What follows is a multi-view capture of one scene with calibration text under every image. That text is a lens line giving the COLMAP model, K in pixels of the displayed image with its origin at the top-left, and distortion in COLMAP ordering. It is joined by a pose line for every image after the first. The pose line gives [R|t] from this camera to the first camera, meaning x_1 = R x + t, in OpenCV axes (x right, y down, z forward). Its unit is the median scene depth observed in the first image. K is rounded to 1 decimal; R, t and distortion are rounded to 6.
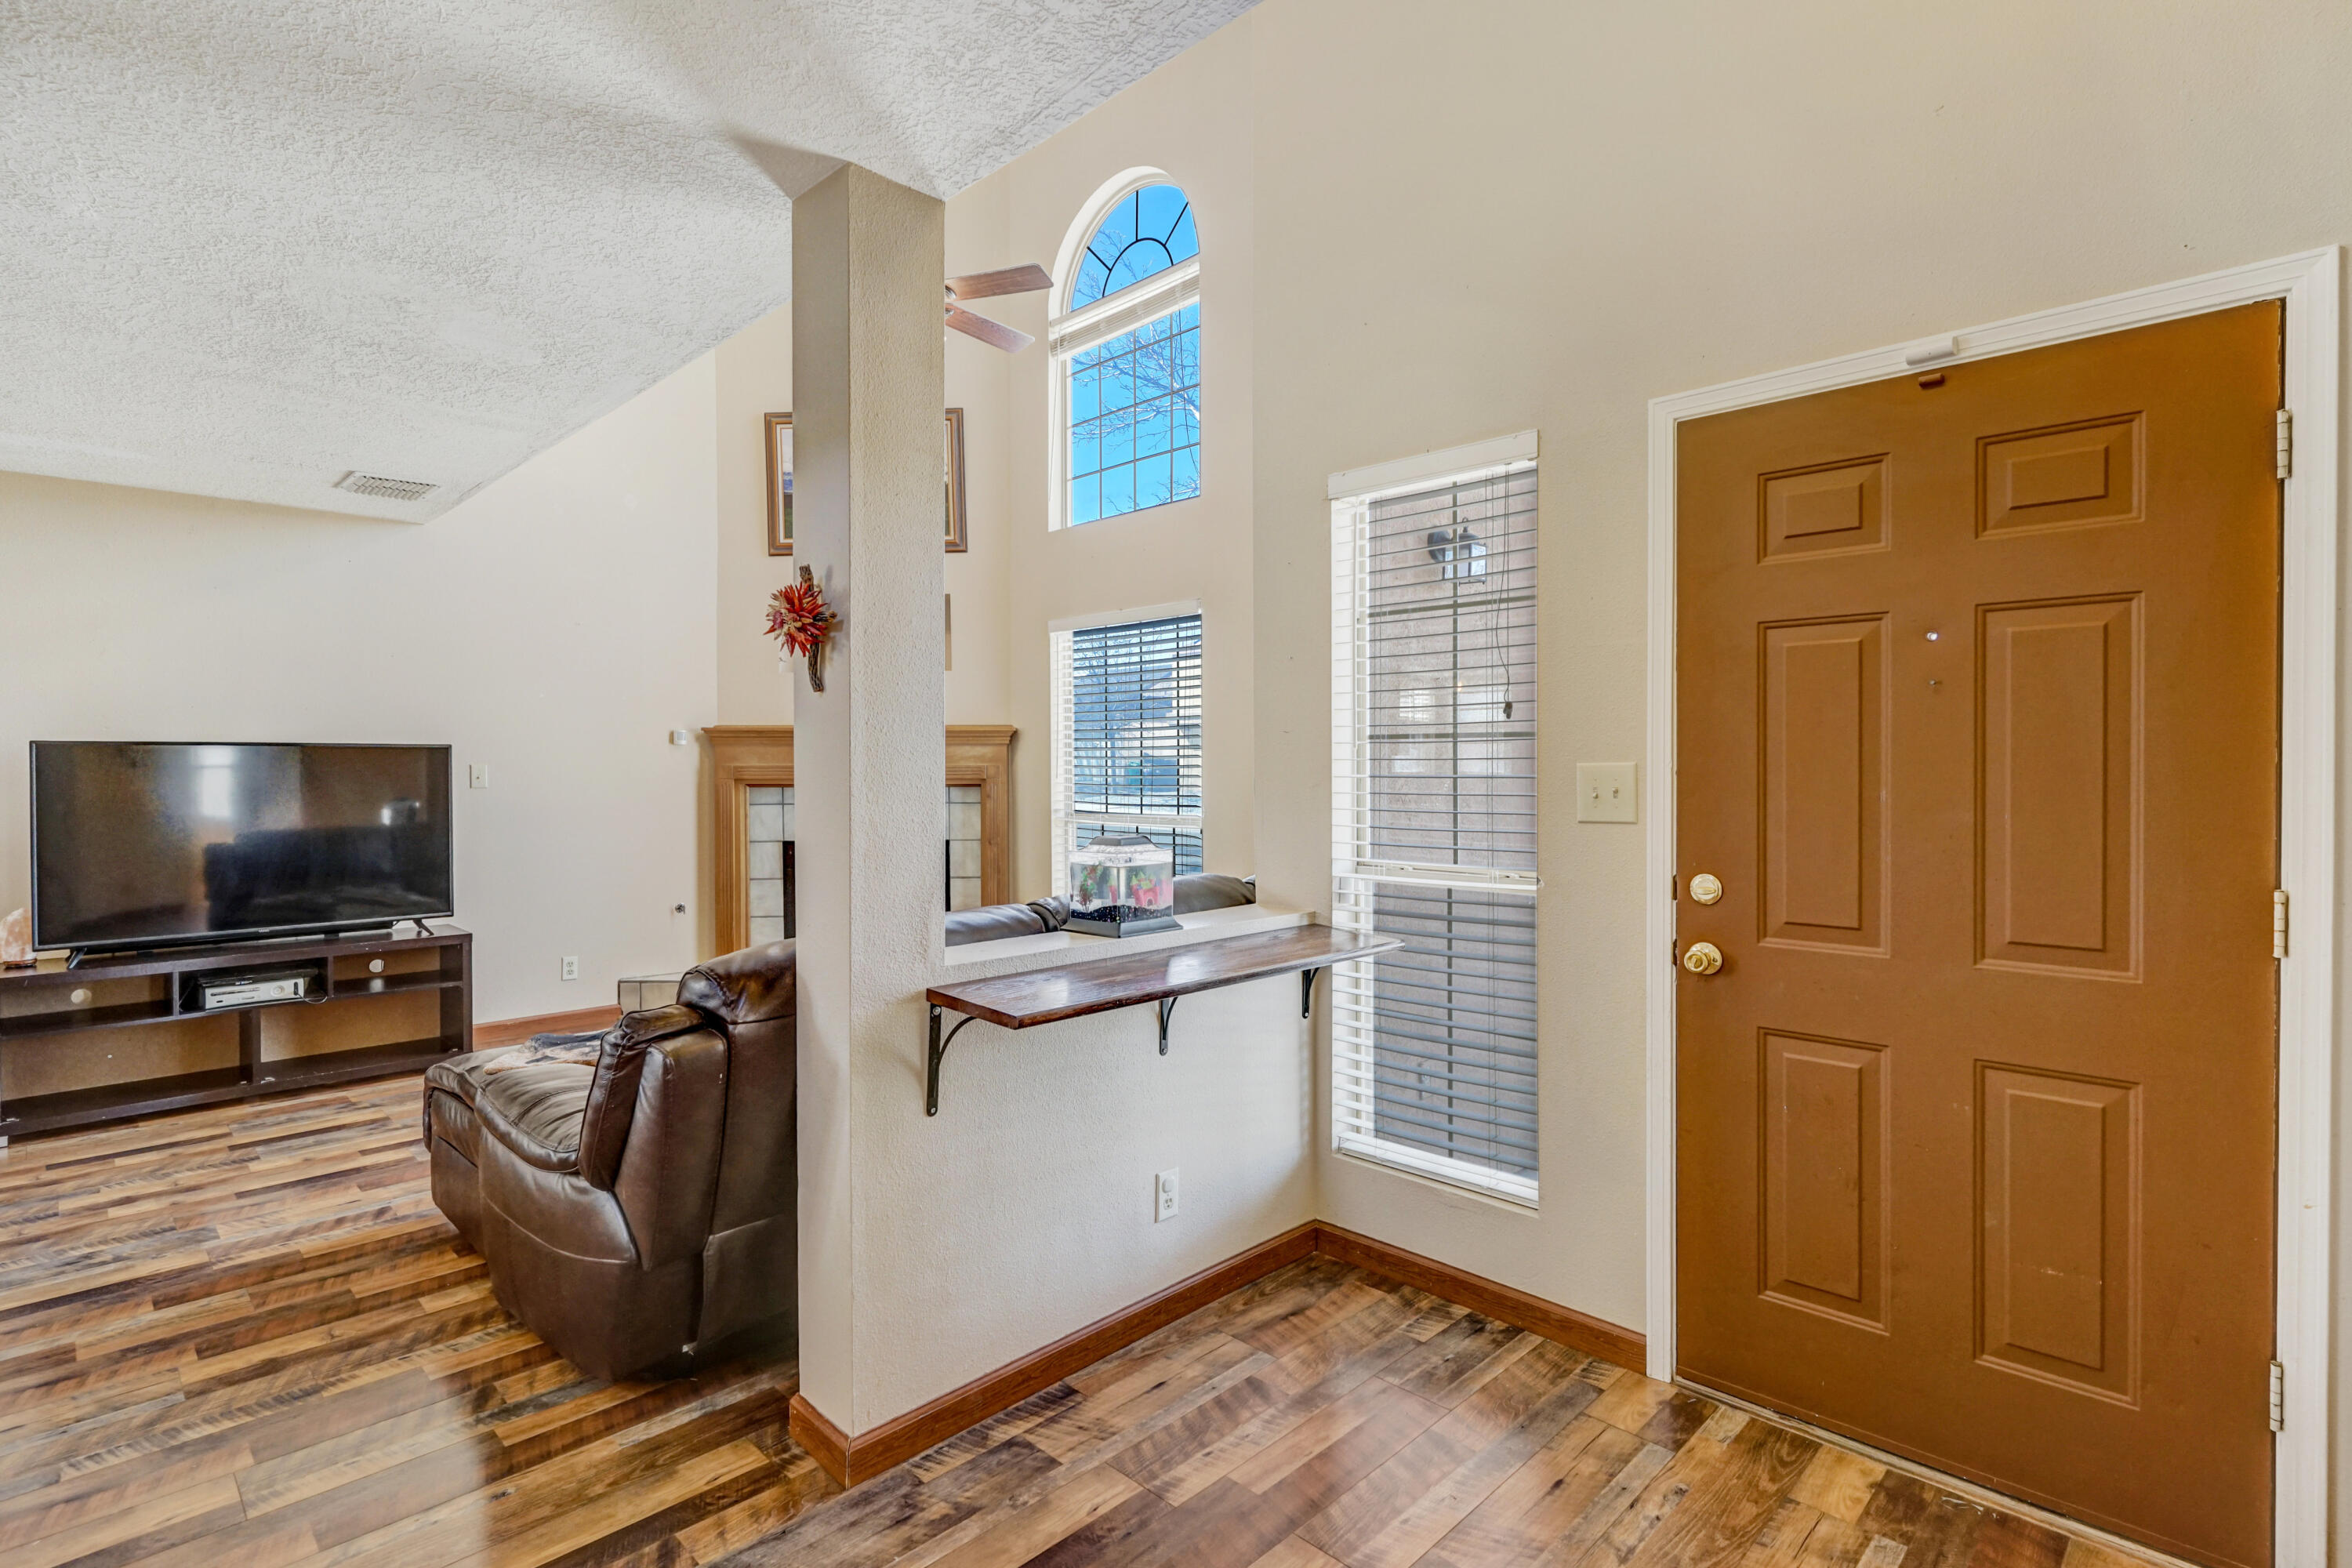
lens RADIAL K [[1135.9, 0, 1189.2], [0, 1135.9, 771.8], [0, 0, 1]] dist [0.010759, -0.004832]
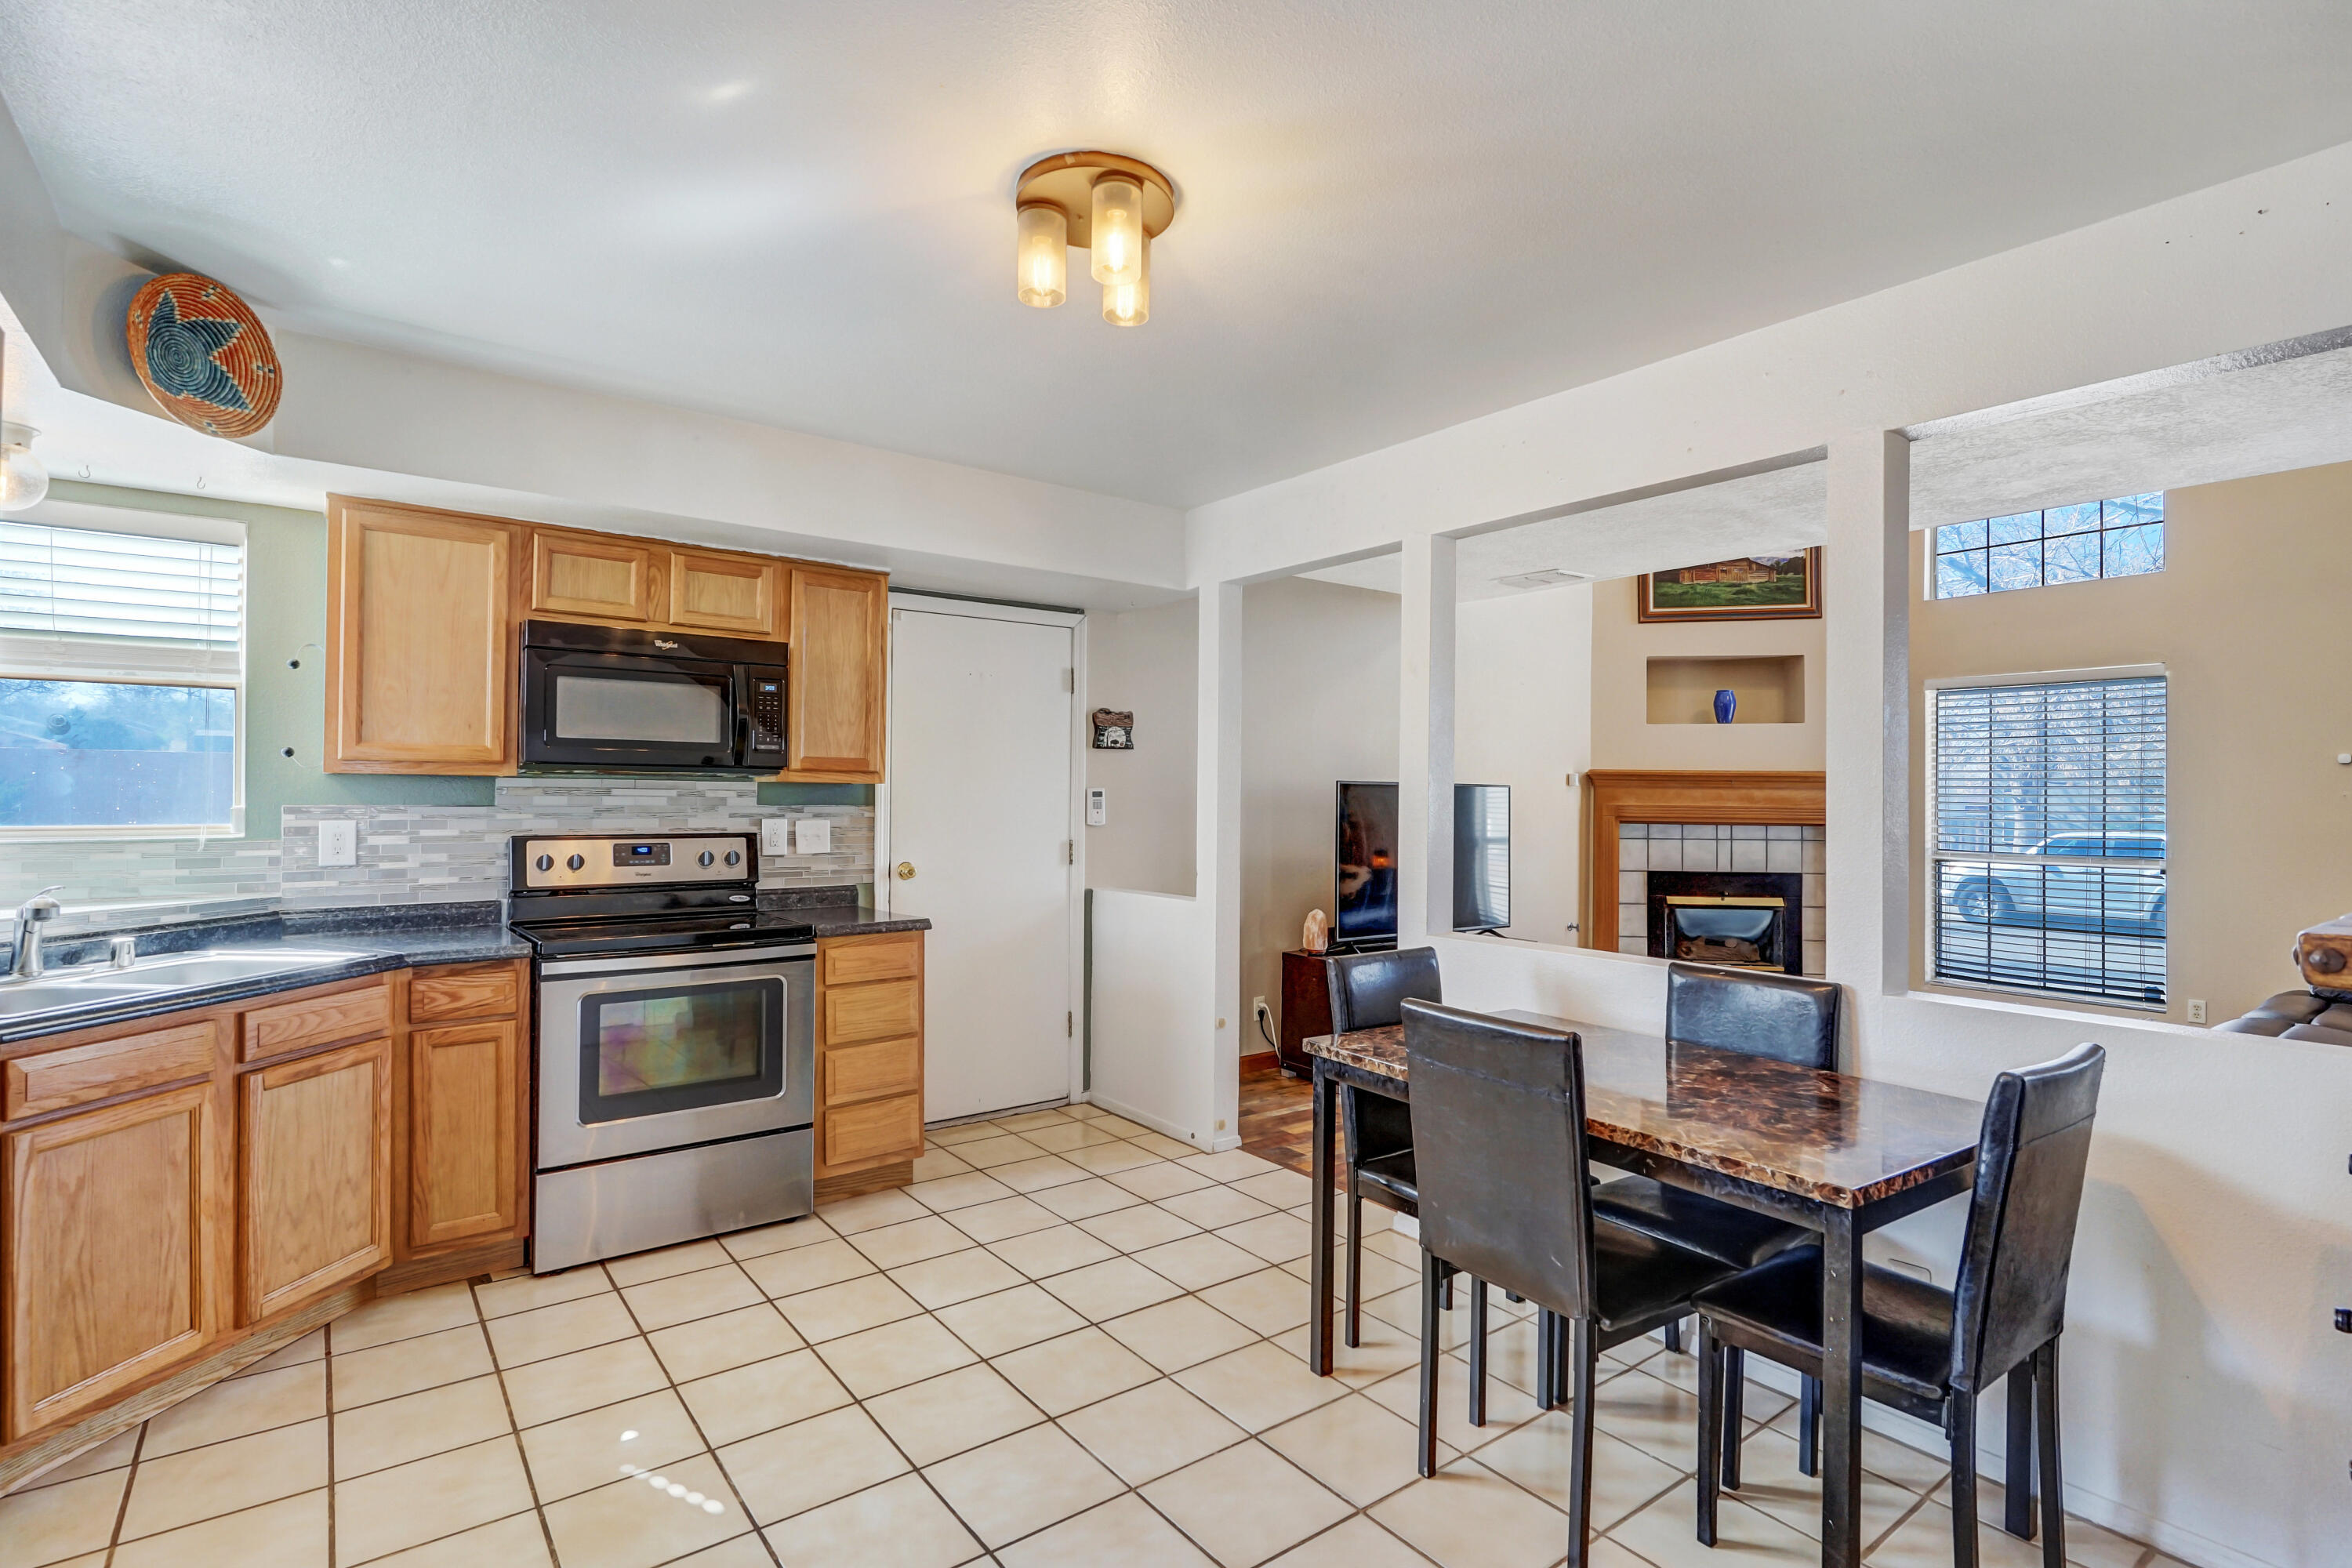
lens RADIAL K [[1135.9, 0, 1187.5], [0, 1135.9, 784.3], [0, 0, 1]] dist [0.010759, -0.004832]
pose [[0.989827, 0.012278, -0.141745, -1.039639], [-0.015213, 0.999691, -0.019639, 0.005141], [0.141460, 0.021596, 0.989708, -0.322707]]
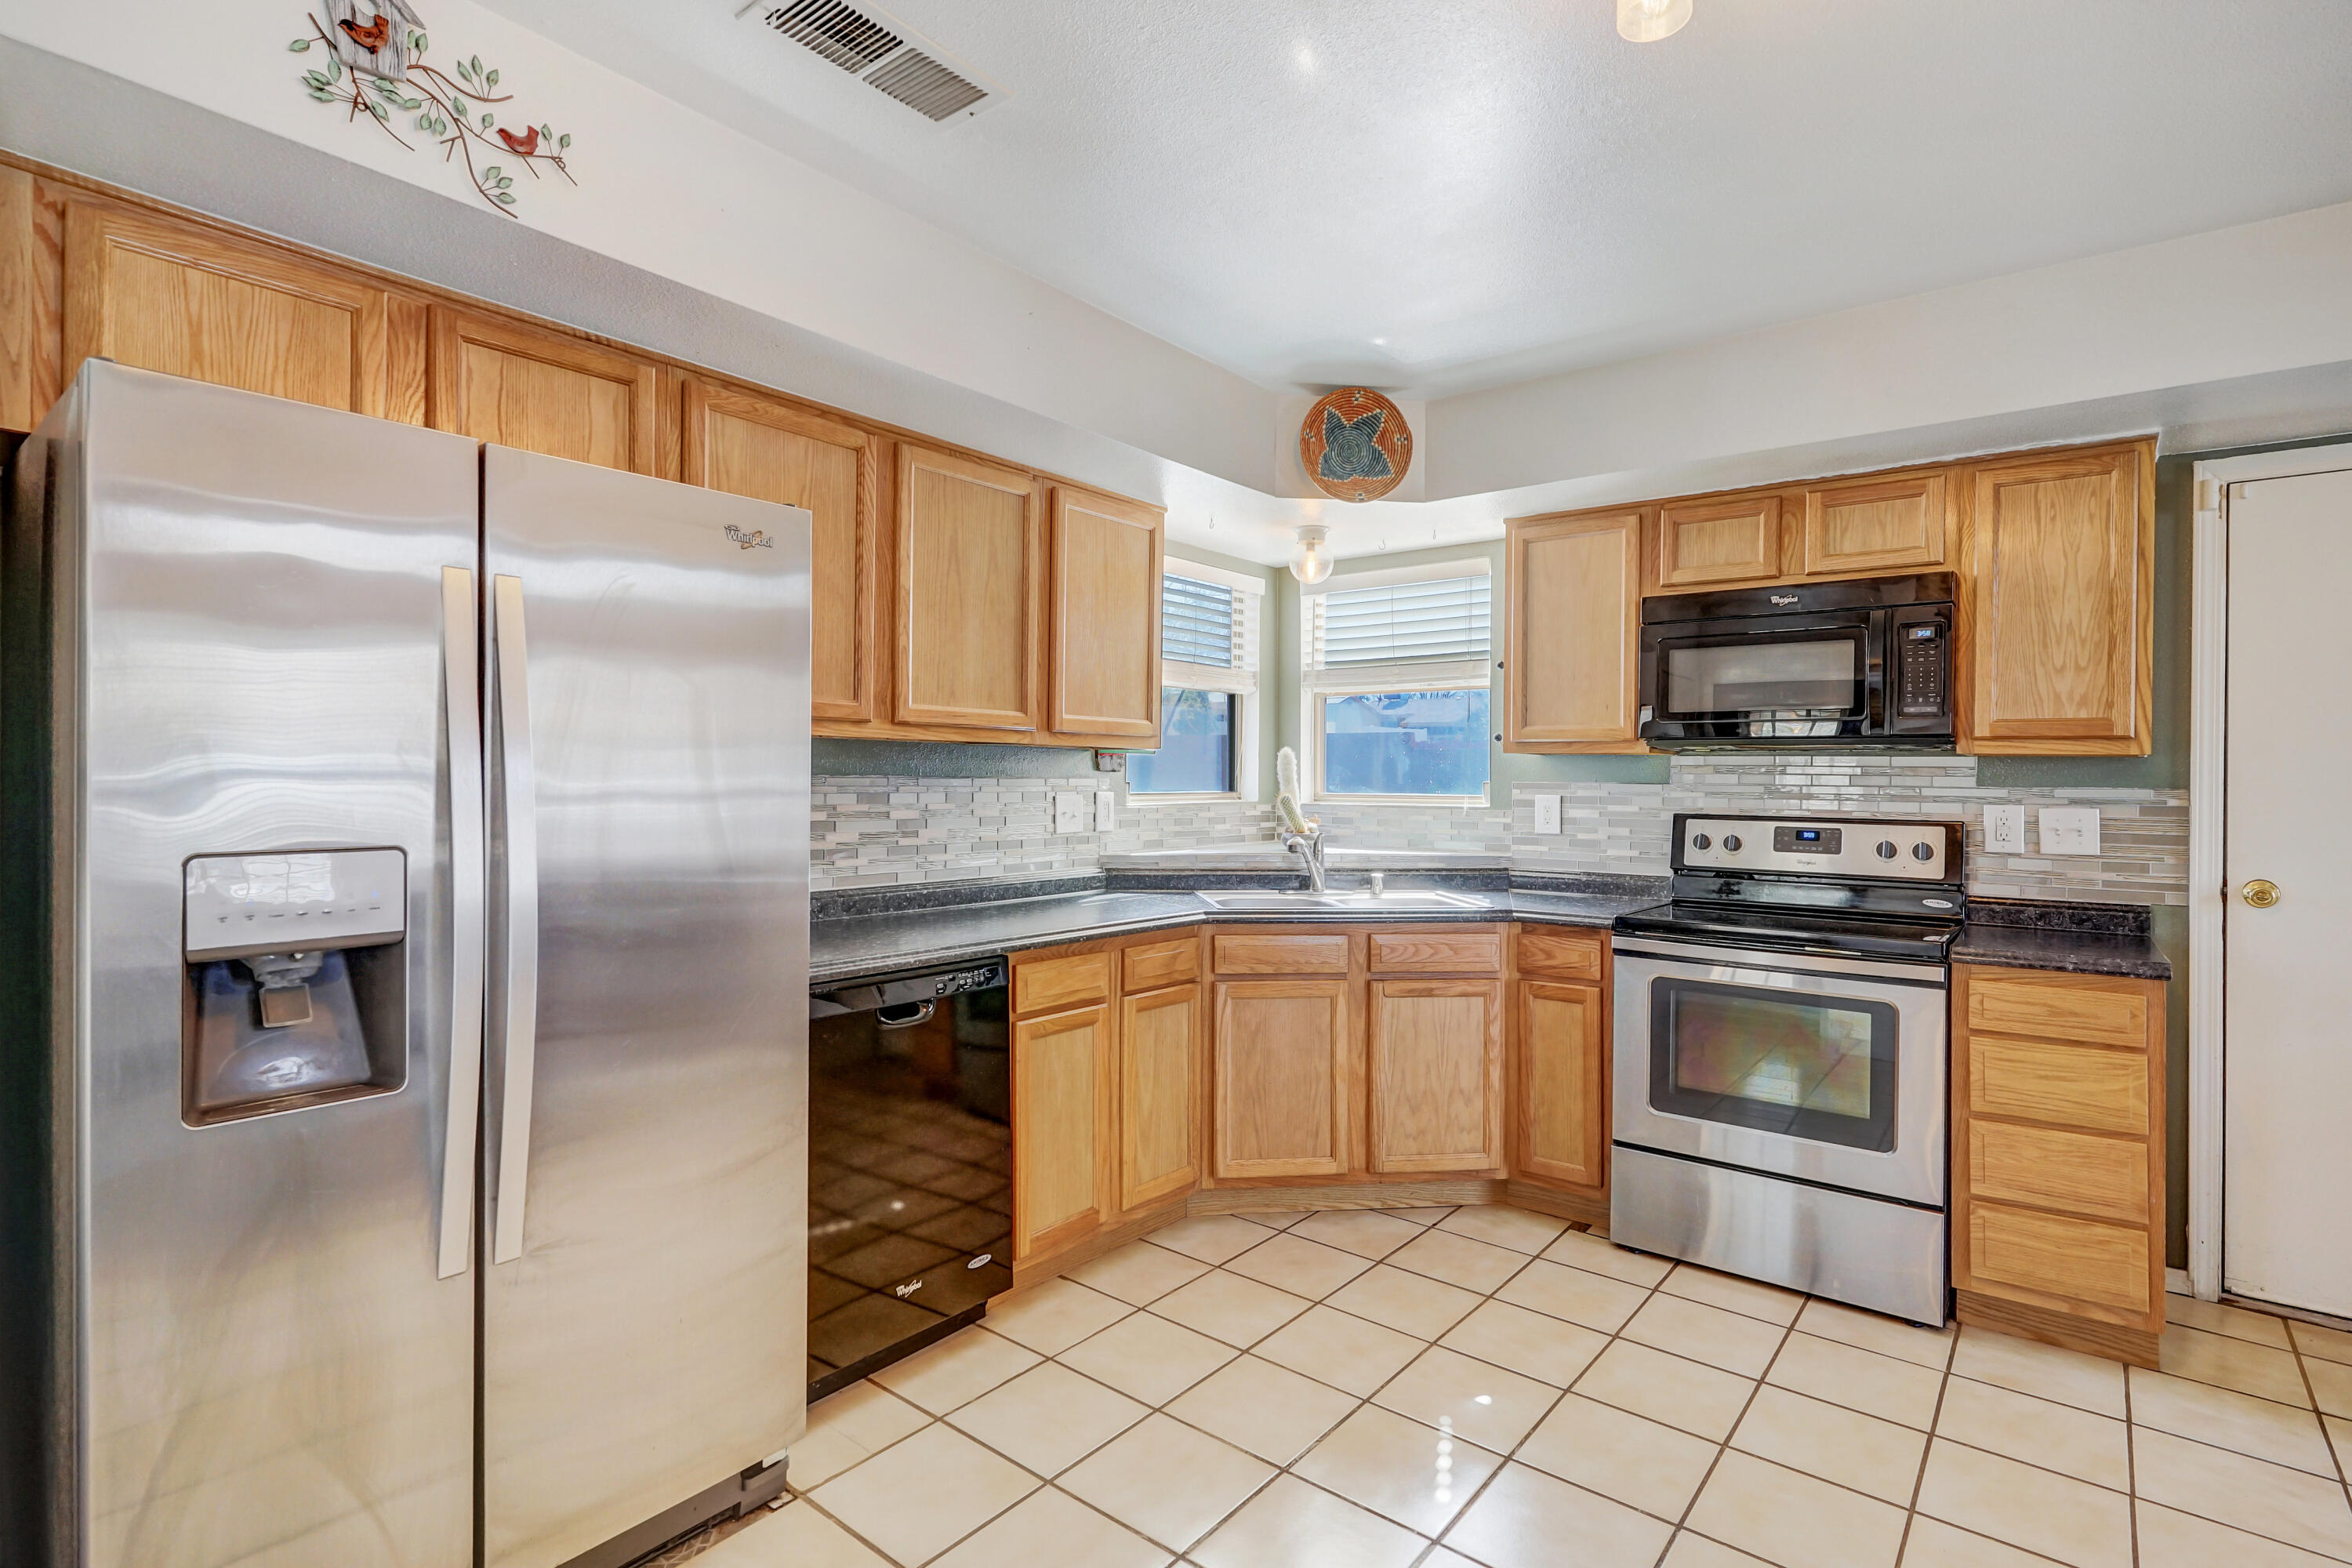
lens RADIAL K [[1135.9, 0, 1167.1], [0, 1135.9, 777.6], [0, 0, 1]] dist [0.010759, -0.004832]
pose [[0.099497, 0.005775, -0.995021, -0.832760], [-0.022715, 0.999736, 0.003531, 0.013740], [0.994779, 0.022251, 0.099602, 0.002901]]
